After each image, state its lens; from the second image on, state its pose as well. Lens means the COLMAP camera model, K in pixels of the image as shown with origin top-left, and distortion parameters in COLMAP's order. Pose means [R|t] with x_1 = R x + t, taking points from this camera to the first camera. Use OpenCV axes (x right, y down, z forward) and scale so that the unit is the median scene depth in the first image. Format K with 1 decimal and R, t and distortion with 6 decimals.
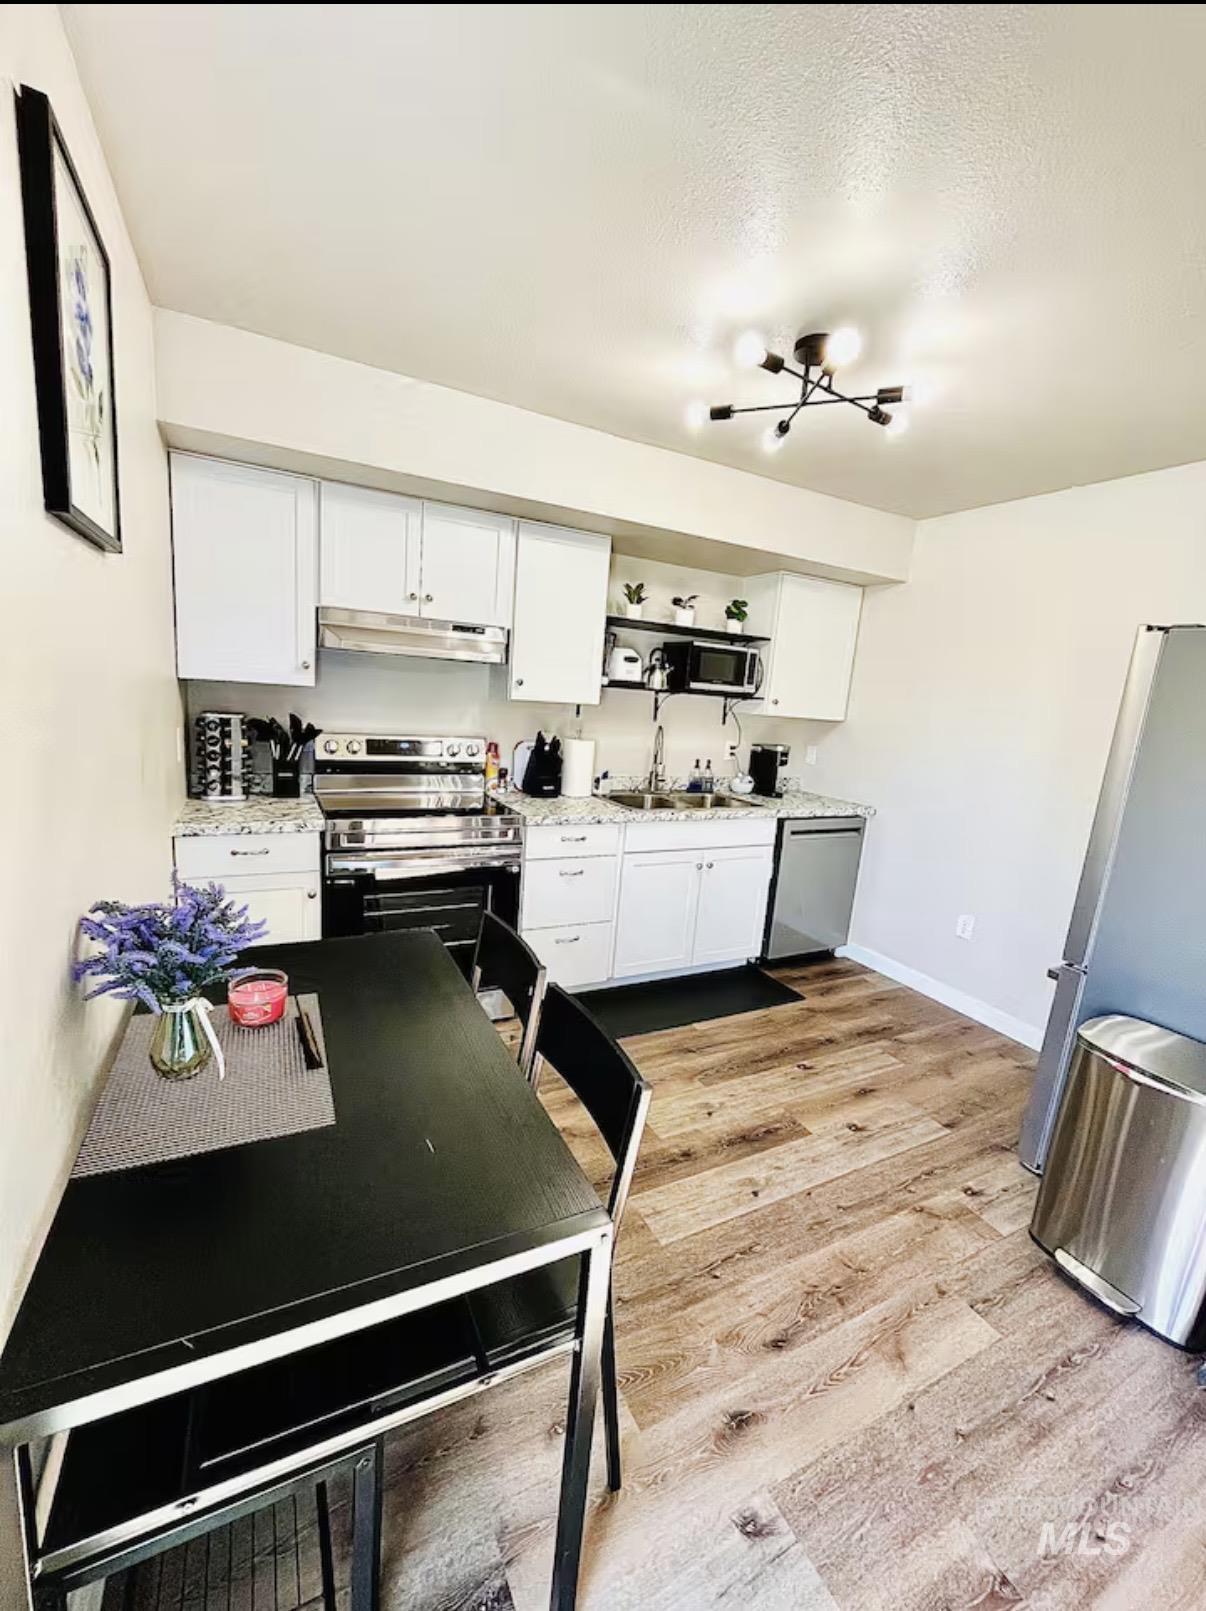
lens RADIAL K [[653.0, 0, 603.0], [0, 653.0, 805.5], [0, 0, 1]] dist [-0.001358, -0.000580]
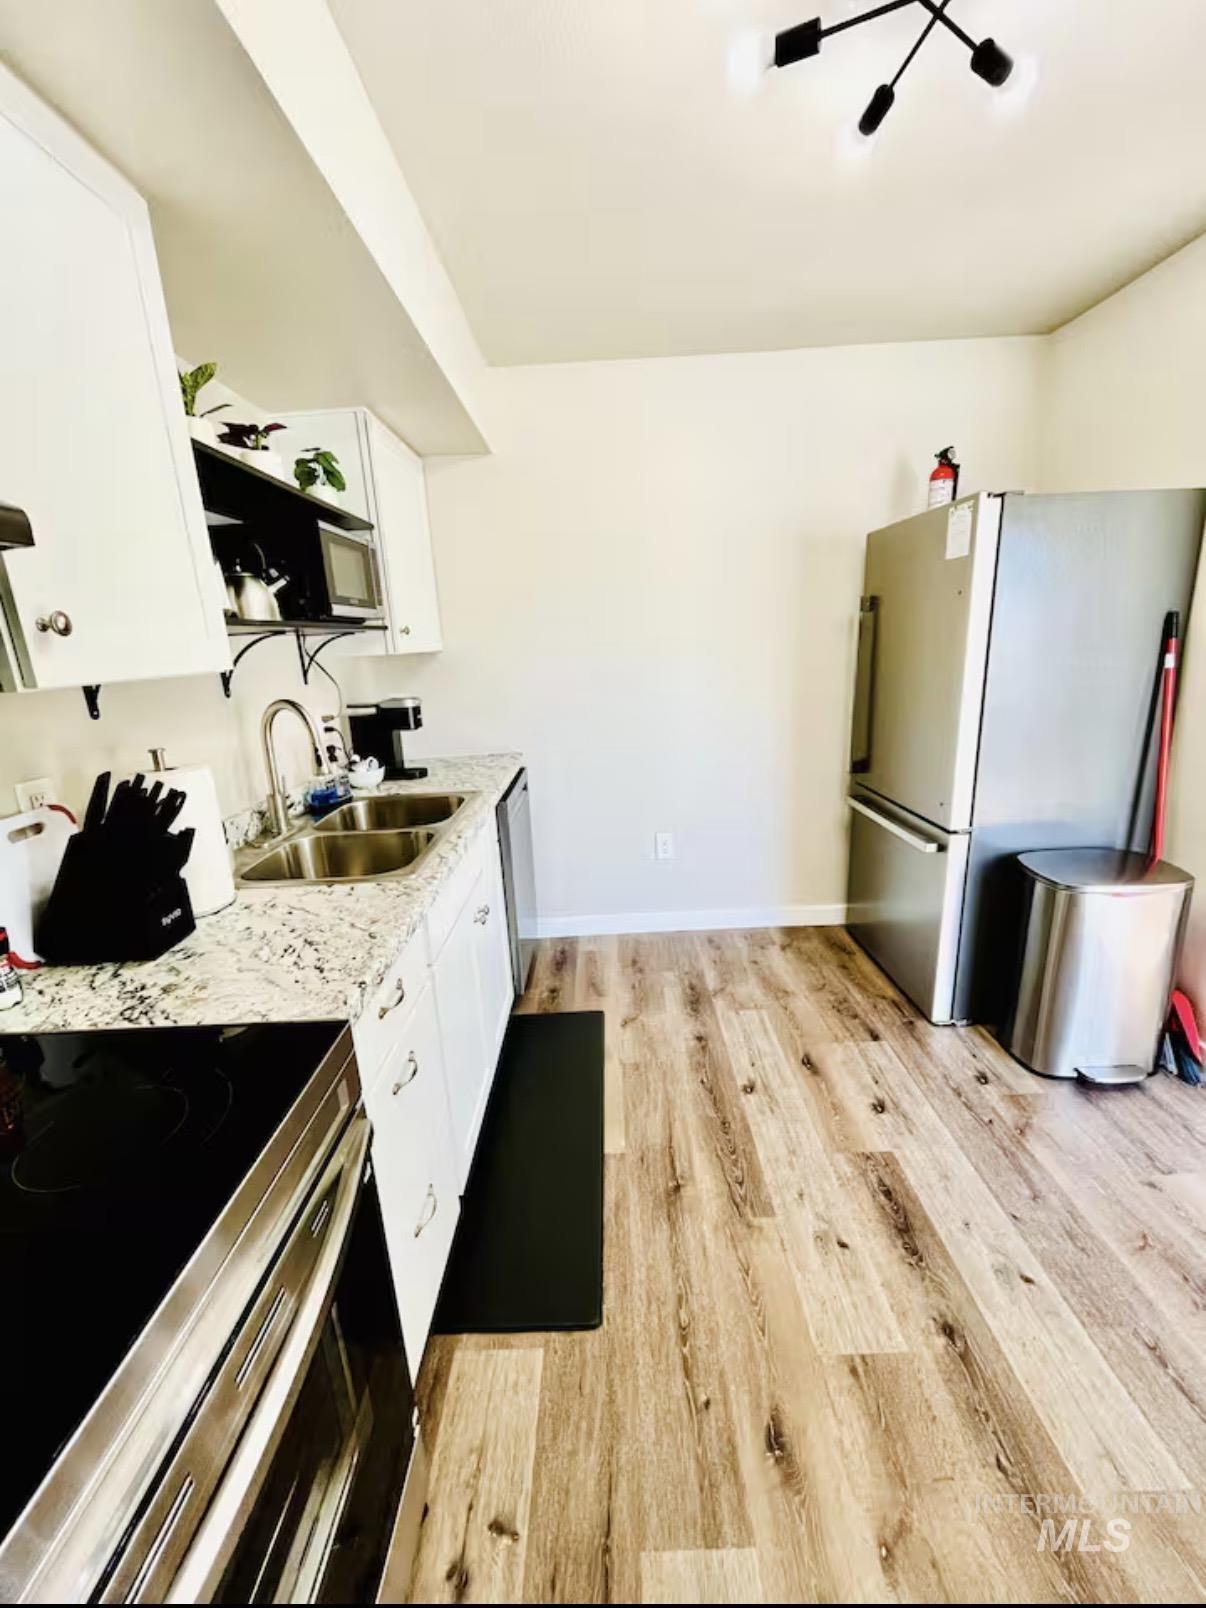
lens RADIAL K [[651.8, 0, 603.0], [0, 651.8, 804.0], [0, 0, 1]] dist [-0.001358, -0.000580]
pose [[0.458823, -0.316882, 0.830100, -0.245217], [0.240825, 0.943624, 0.227107, -0.106848], [-0.855269, 0.095706, 0.509270, 0.580849]]
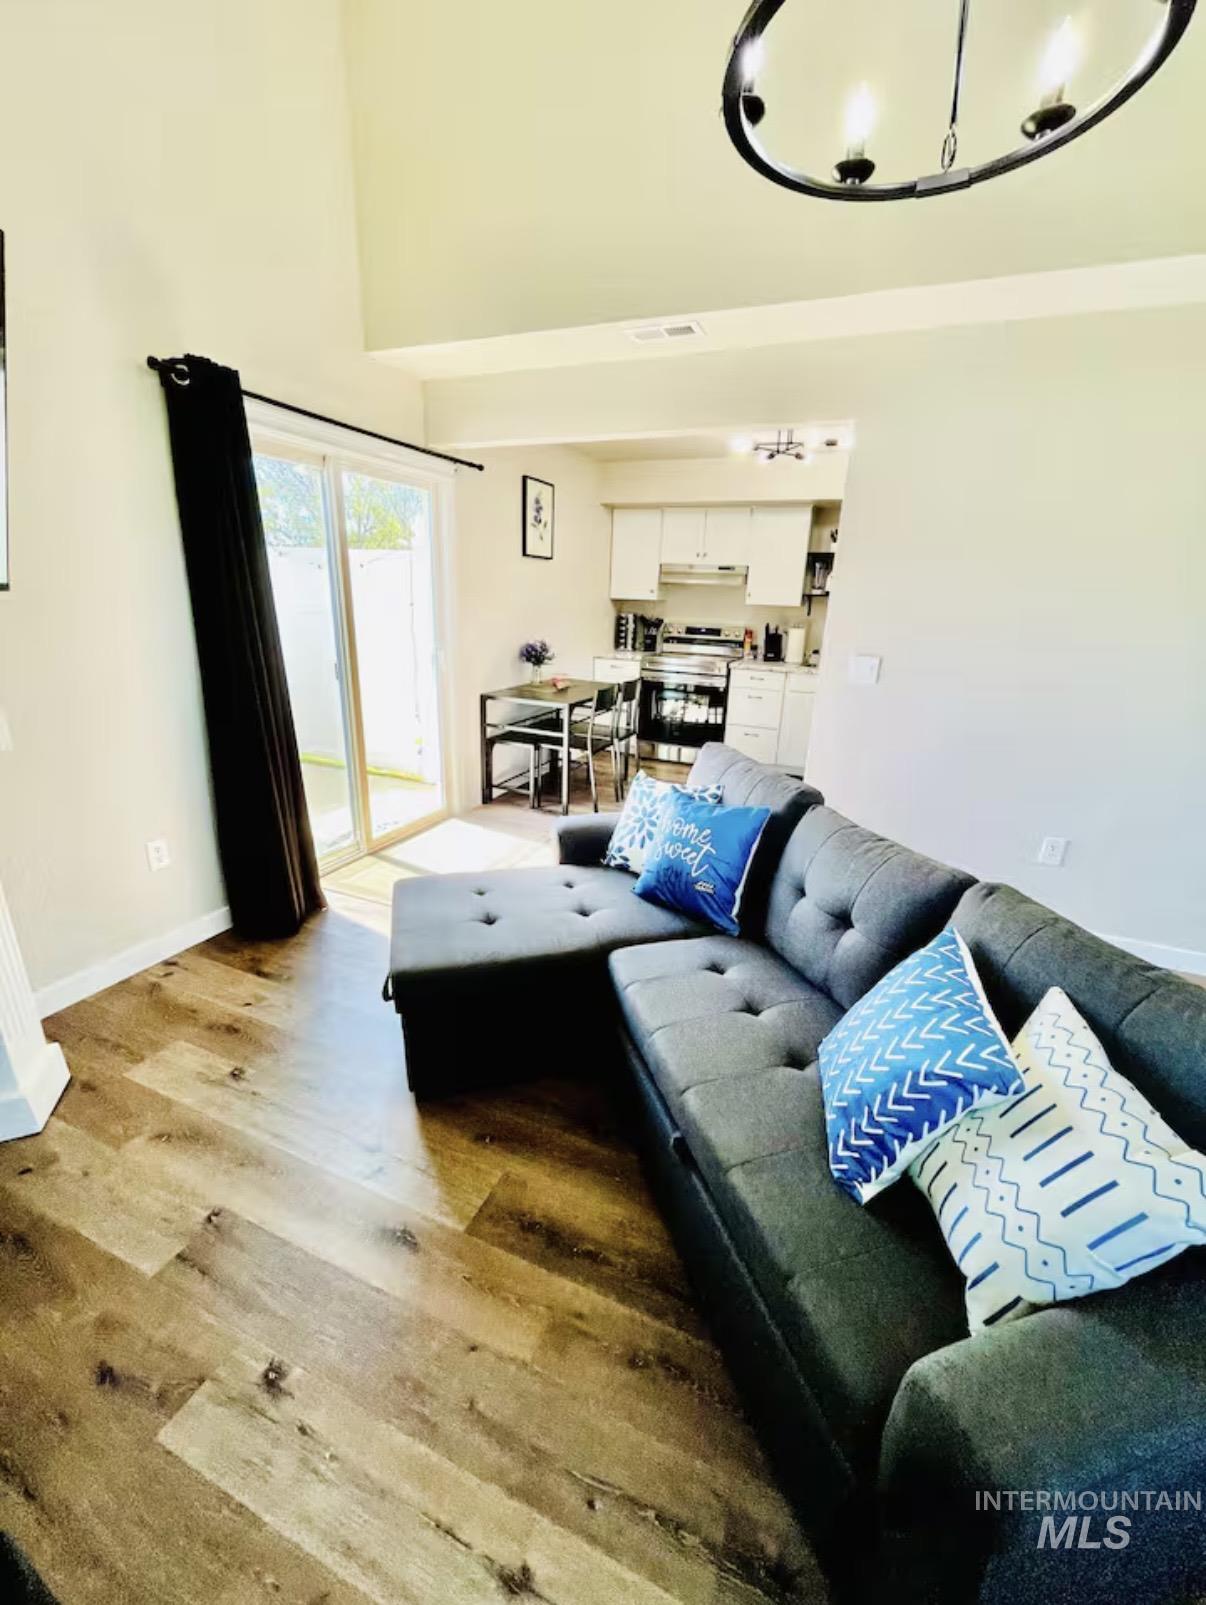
lens RADIAL K [[650.6, 0, 603.0], [0, 650.6, 802.5], [0, 0, 1]] dist [-0.001358, -0.000580]
pose [[0.638110, 0.190536, -0.745997, 0.983711], [-0.124426, 0.981680, 0.144300, 0.160254], [0.759825, 0.000742, 0.650127, -0.480925]]
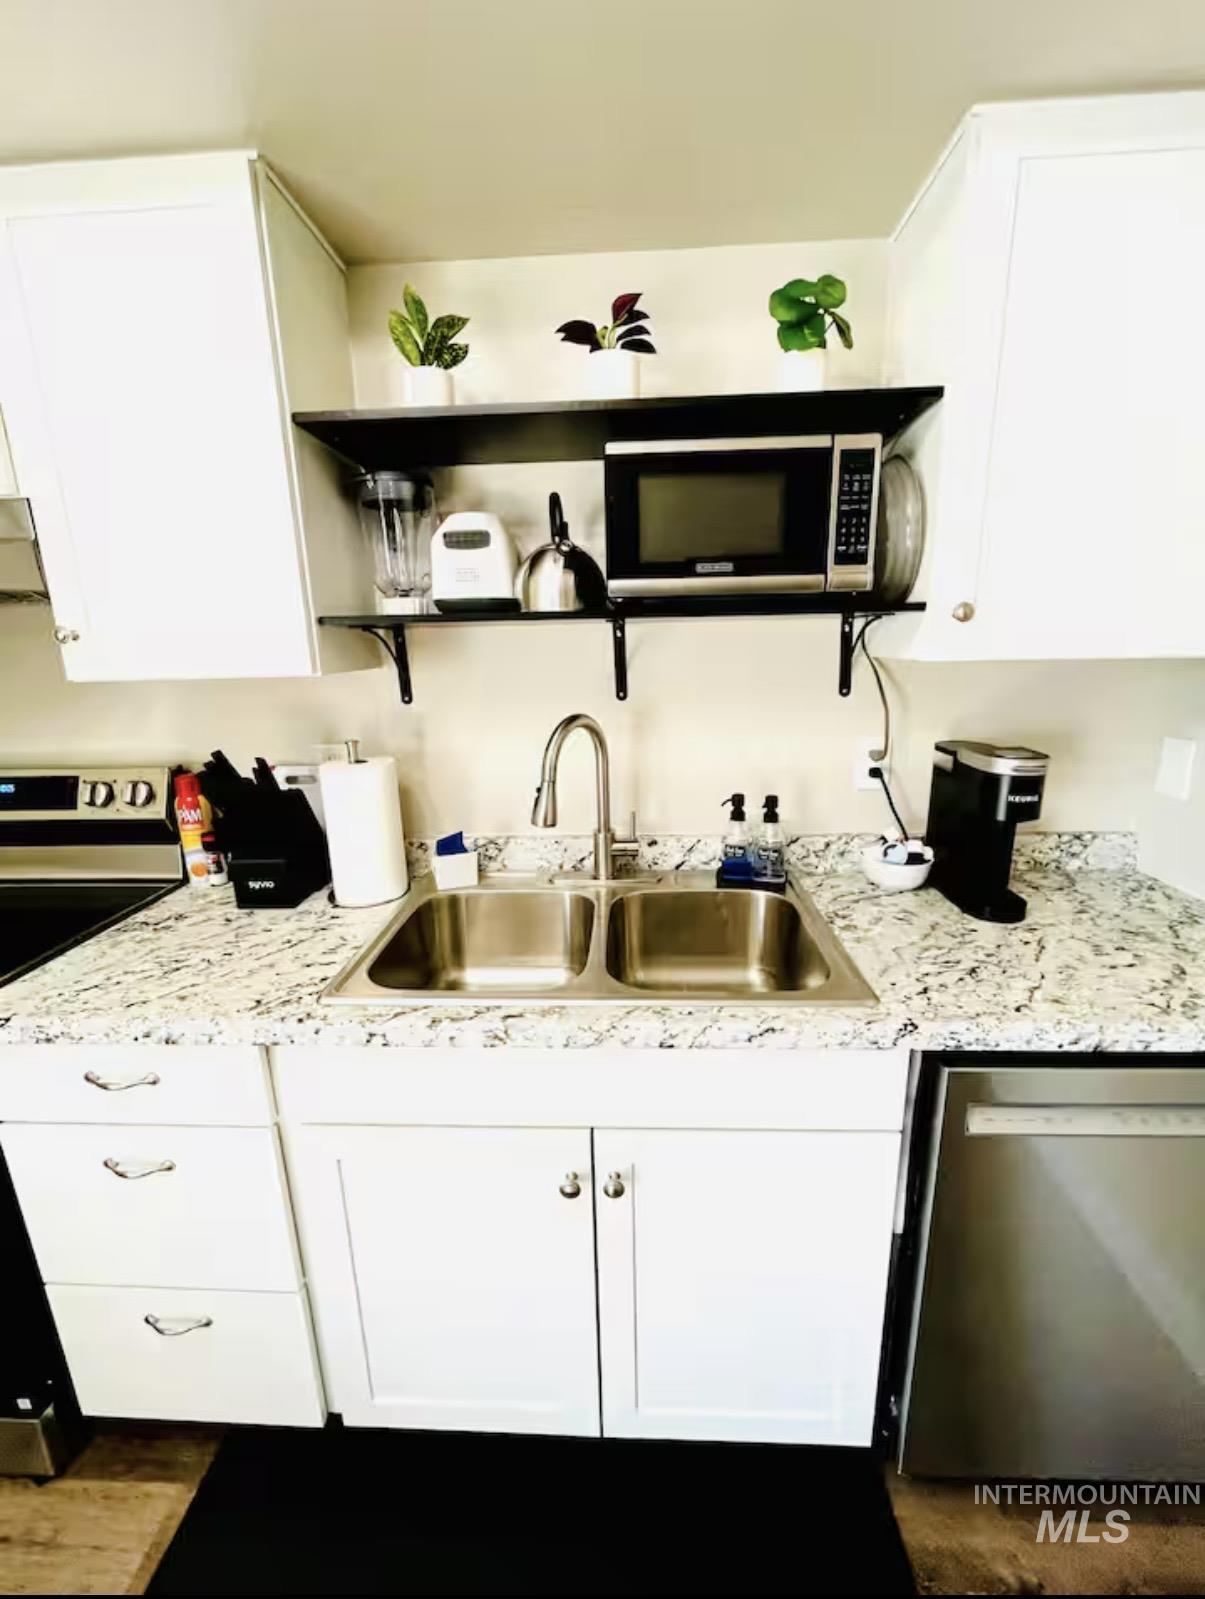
lens RADIAL K [[648.2, 0, 602.5], [0, 648.2, 799.5], [0, 0, 1]] dist [-0.001358, -0.000580]
pose [[0.859749, 0.033003, -0.509649, 0.299397], [0.000005, 0.997909, 0.064630, -0.103927], [0.510716, -0.055568, 0.857952, 0.730999]]
